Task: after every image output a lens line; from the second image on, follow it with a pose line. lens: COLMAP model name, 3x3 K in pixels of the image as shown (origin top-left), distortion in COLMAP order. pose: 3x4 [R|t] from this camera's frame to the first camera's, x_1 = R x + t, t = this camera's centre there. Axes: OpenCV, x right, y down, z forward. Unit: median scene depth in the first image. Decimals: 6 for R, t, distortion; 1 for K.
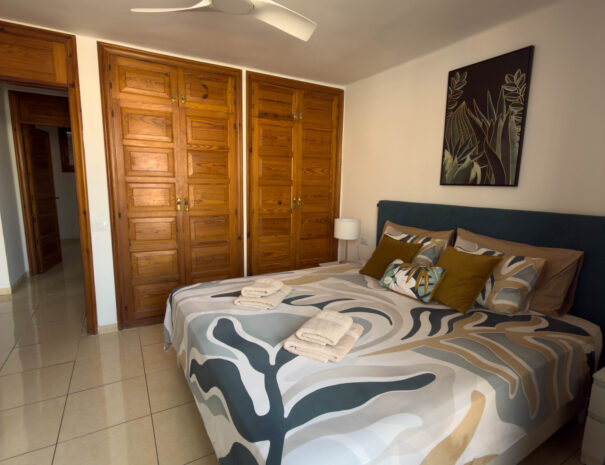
lens RADIAL K [[320.6, 0, 302.5], [0, 320.6, 232.5], [0, 0, 1]] dist [-0.001021, -0.000254]
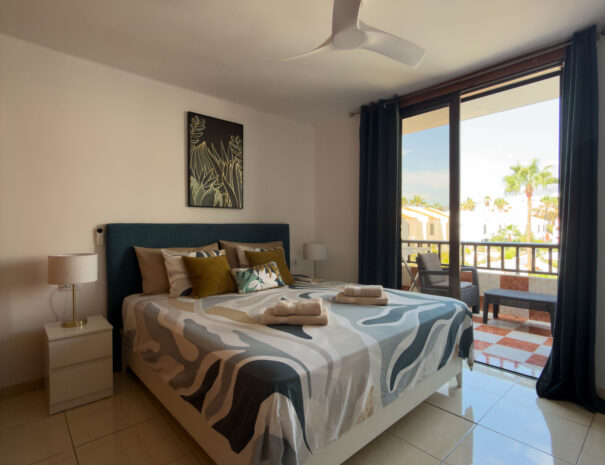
lens RADIAL K [[320.6, 0, 302.5], [0, 320.6, 232.5], [0, 0, 1]] dist [-0.001021, -0.000254]
pose [[-0.207312, -0.030967, 0.977785, -0.800531], [0.151826, 0.986370, 0.063429, -0.073055], [-0.966422, 0.161603, -0.199784, 0.905136]]
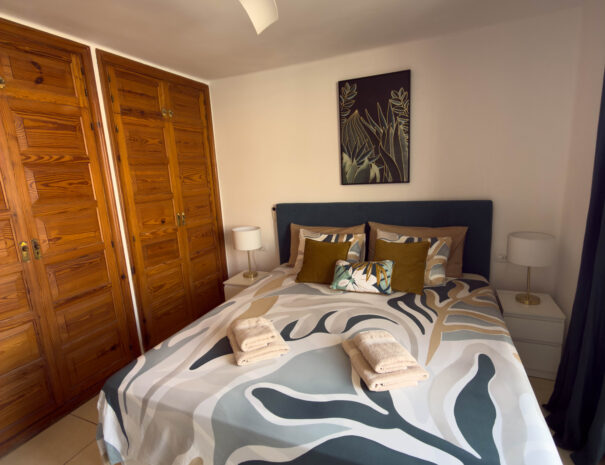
lens RADIAL K [[320.6, 0, 302.5], [0, 320.6, 232.5], [0, 0, 1]] dist [-0.001021, -0.000254]
pose [[0.799517, -0.174466, 0.574747, -0.359416], [0.161159, 0.984109, 0.074544, -0.096743], [-0.578620, 0.033026, 0.814929, 0.198250]]
